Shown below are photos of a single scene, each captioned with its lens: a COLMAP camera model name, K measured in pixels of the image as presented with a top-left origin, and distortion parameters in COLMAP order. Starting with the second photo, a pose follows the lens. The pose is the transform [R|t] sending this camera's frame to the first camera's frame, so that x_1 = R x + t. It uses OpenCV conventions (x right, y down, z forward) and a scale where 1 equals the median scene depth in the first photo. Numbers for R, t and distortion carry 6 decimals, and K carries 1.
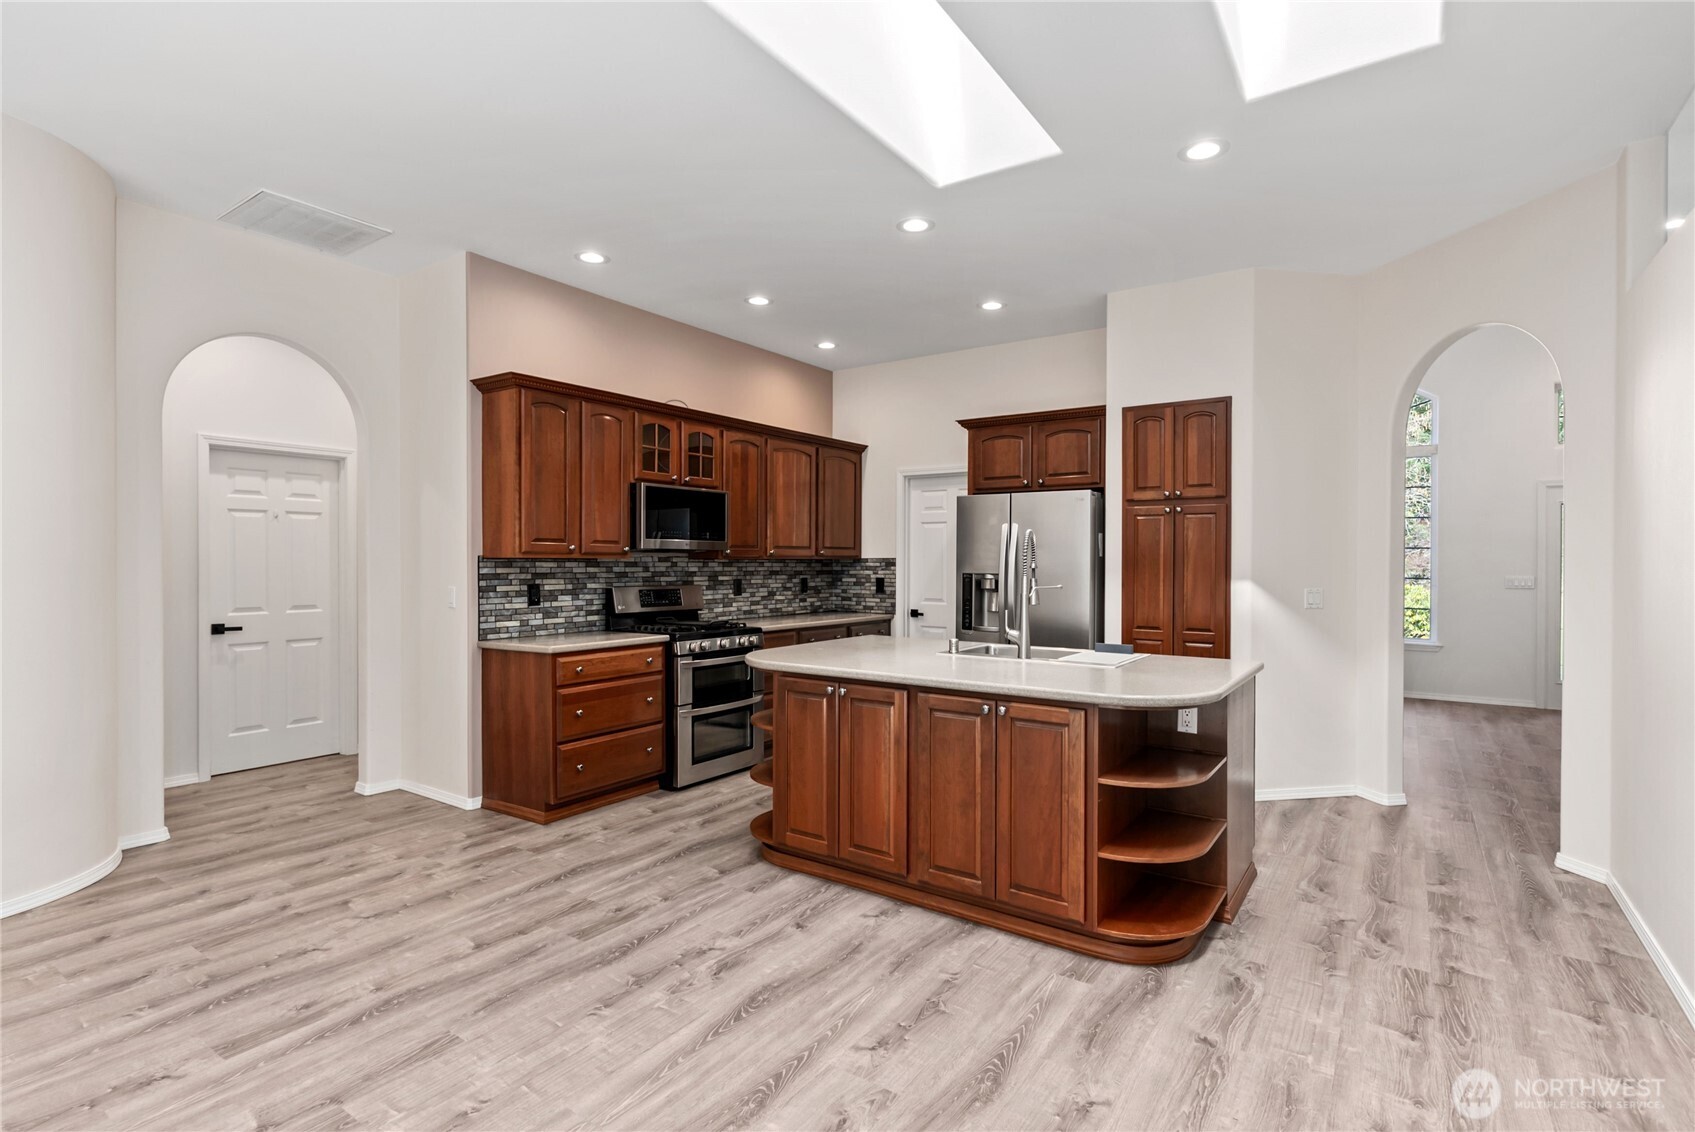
lens RADIAL K [[811.3, 0, 860.4], [0, 811.3, 554.0], [0, 0, 1]] dist [-0.000146, -0.000872]
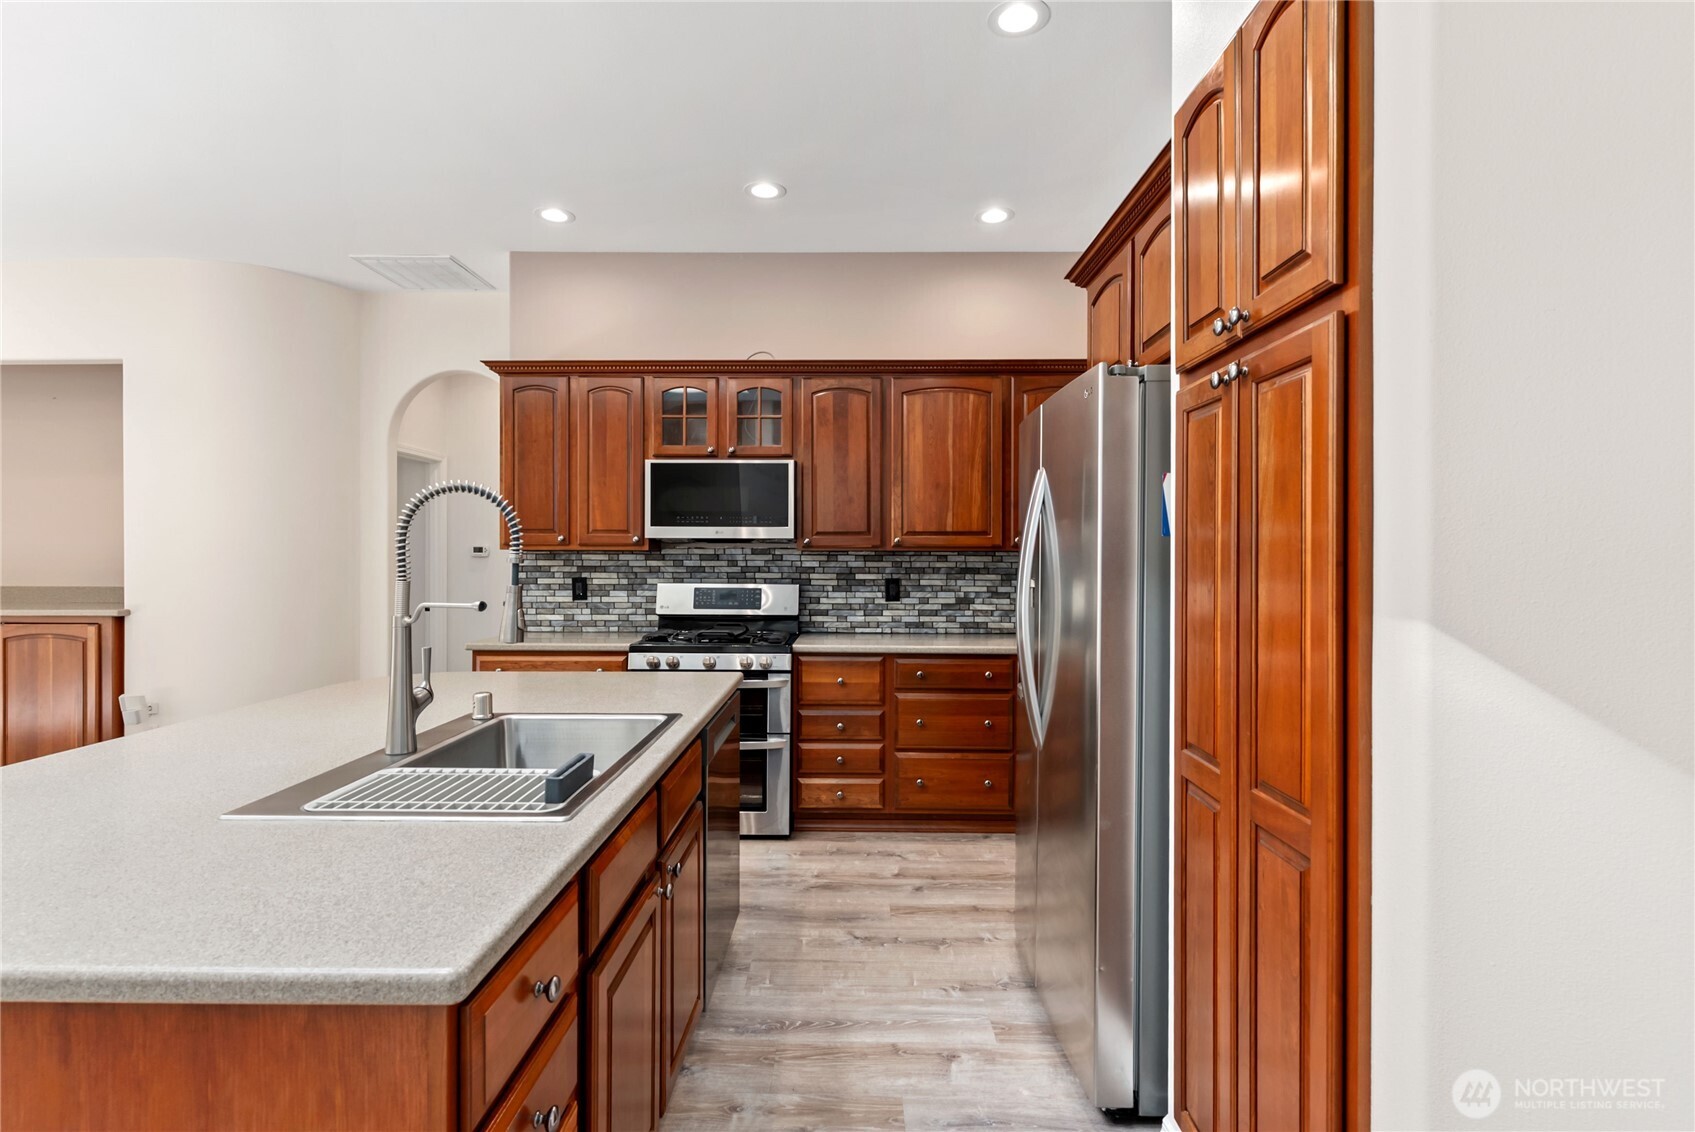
lens RADIAL K [[811.3, 0, 854.5], [0, 811.3, 558.3], [0, 0, 1]] dist [-0.000146, -0.000872]
pose [[0.558528, 0.000444, -0.829486, 0.601173], [0.006248, 0.999969, 0.004742, 0.012757], [0.829462, -0.007831, 0.558508, 0.777901]]
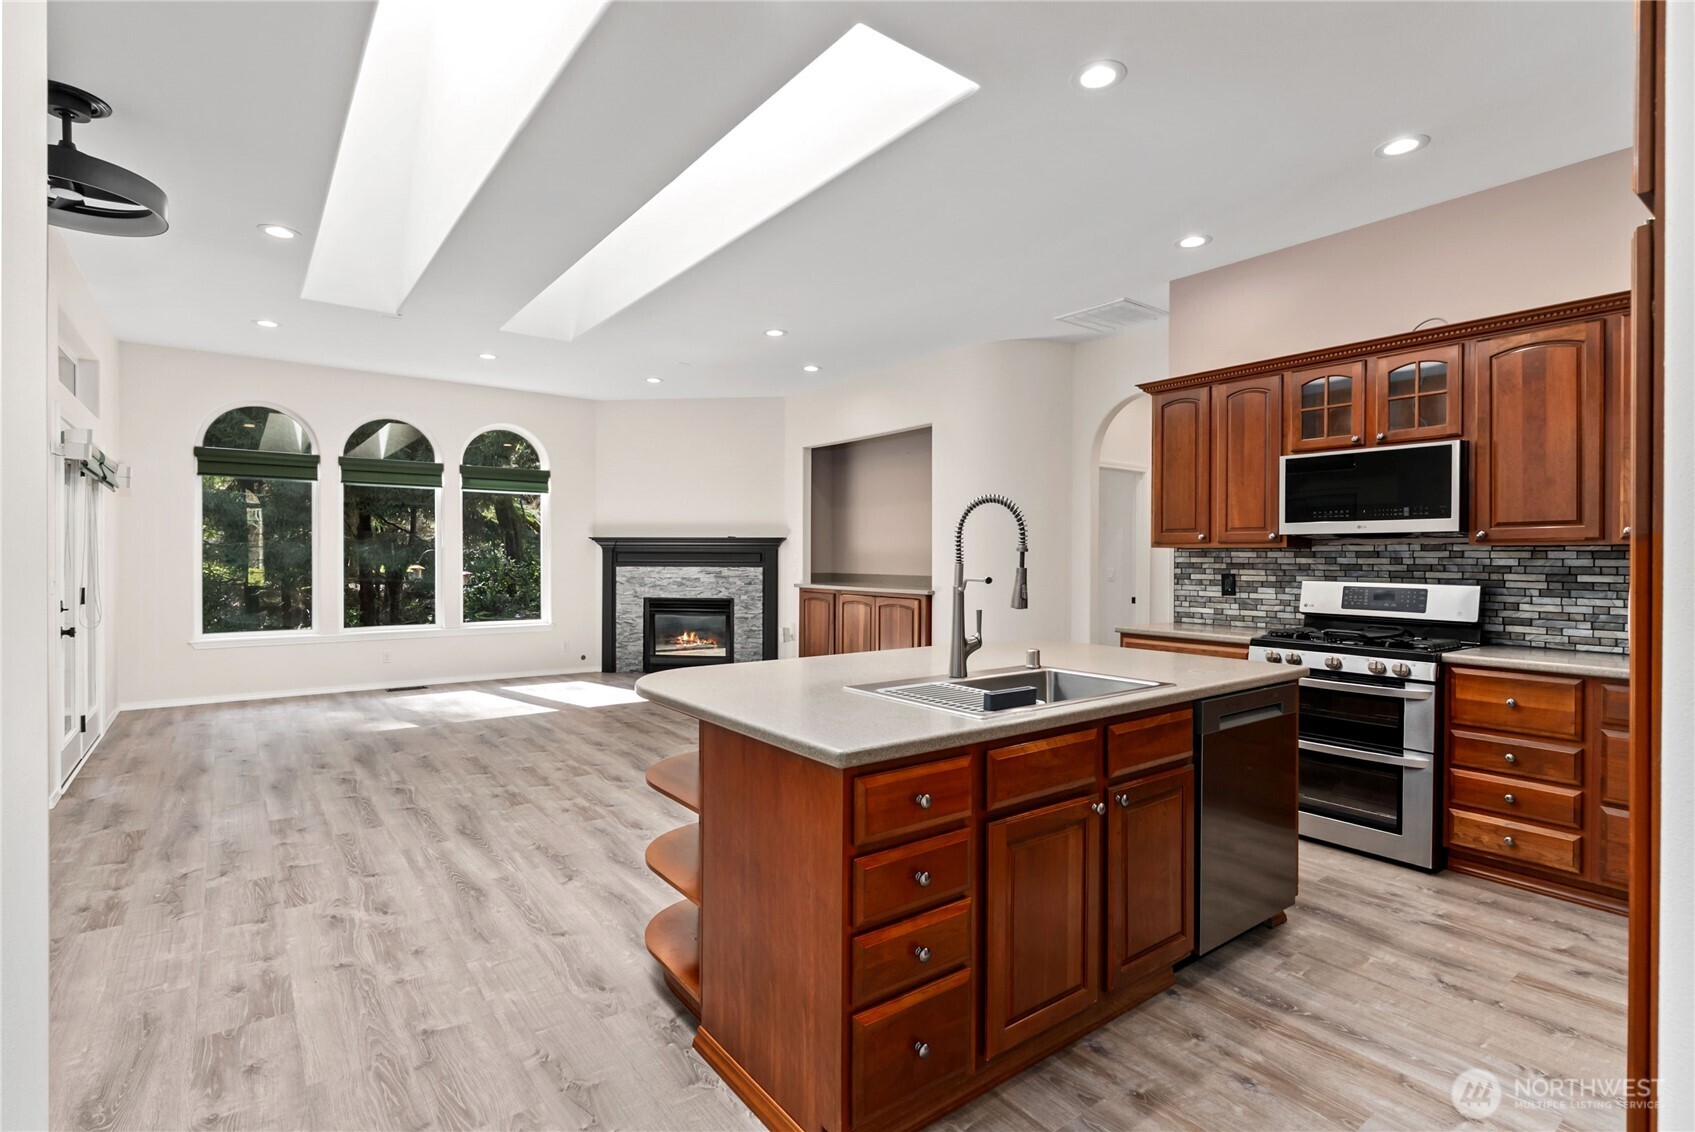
lens RADIAL K [[811.3, 0, 838.7], [0, 811.3, 559.6], [0, 0, 1]] dist [-0.000146, -0.000872]
pose [[-0.328260, -0.001501, -0.944586, 0.741647], [0.003121, 0.999992, -0.002674, 0.021874], [0.944582, -0.003826, -0.328252, 0.924296]]
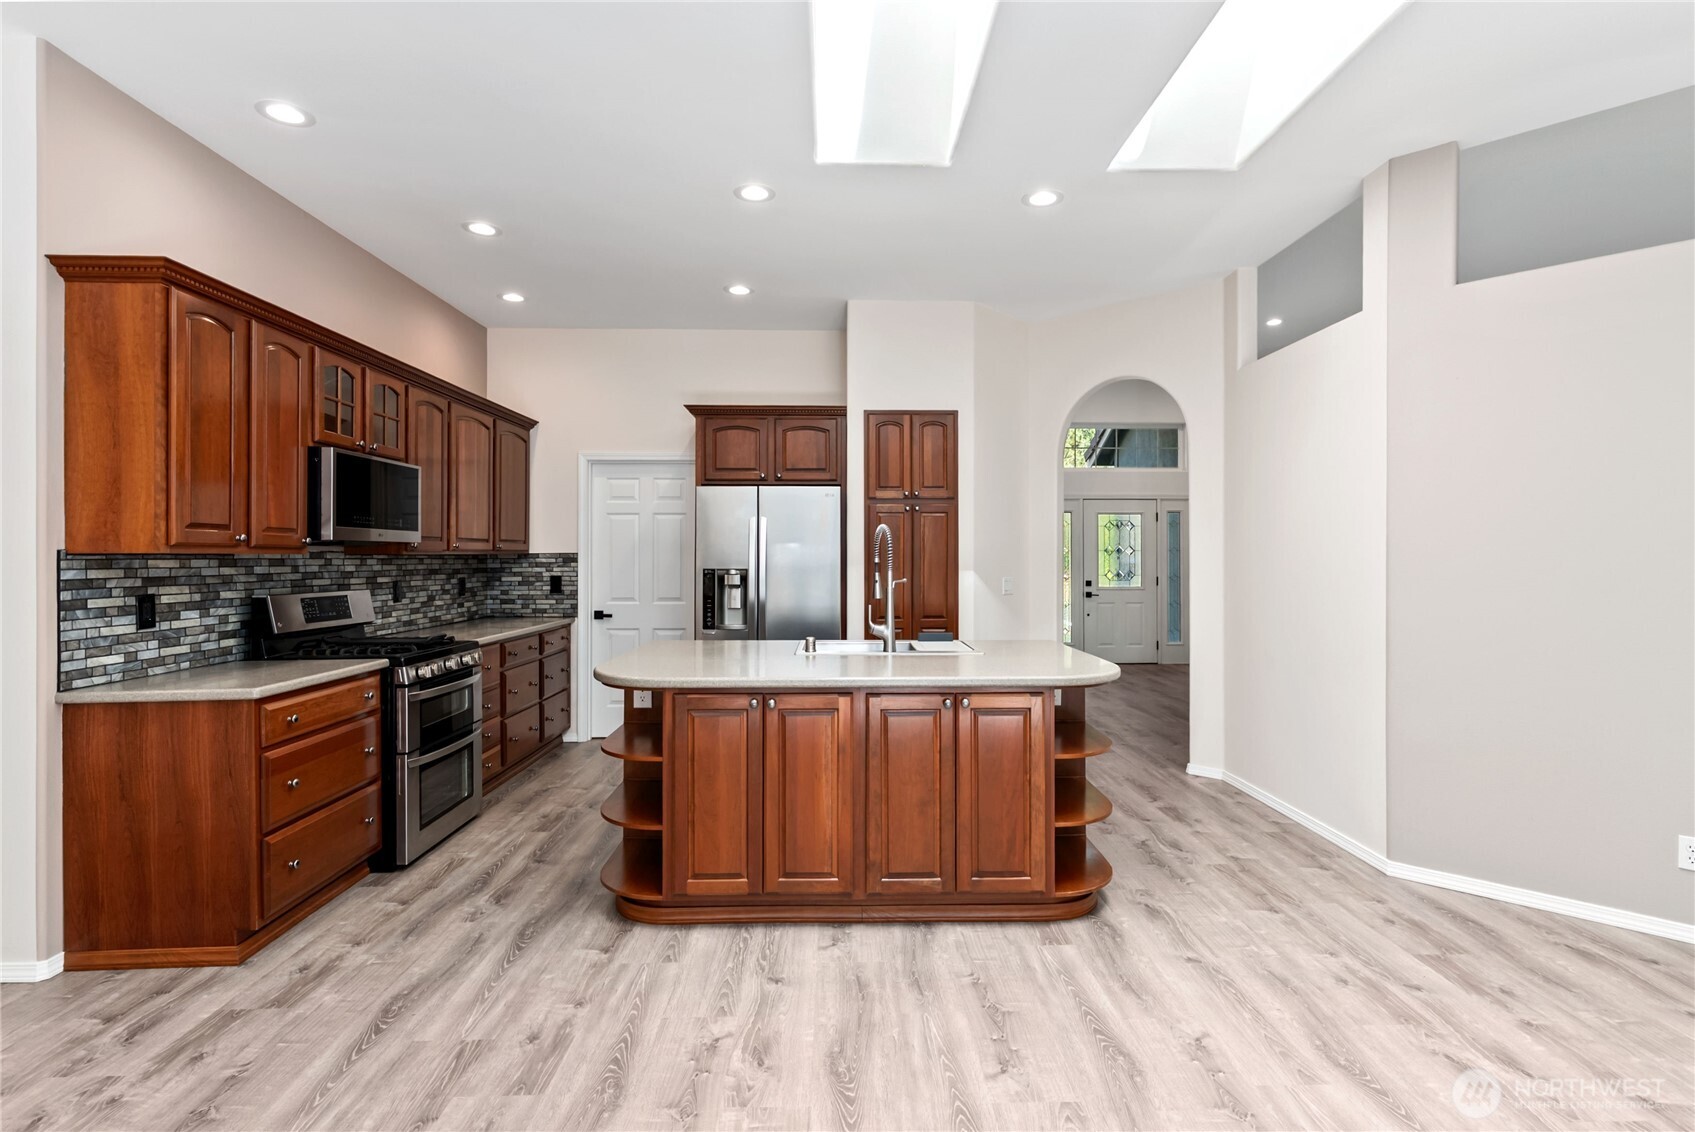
lens RADIAL K [[811.3, 0, 864.3], [0, 811.3, 542.2], [0, 0, 1]] dist [-0.000146, -0.000872]
pose [[0.807531, 0.006276, 0.589792, -0.341469], [-0.001704, 0.999964, -0.008307, 0.000420], [-0.589823, 0.005703, 0.807513, 0.165278]]
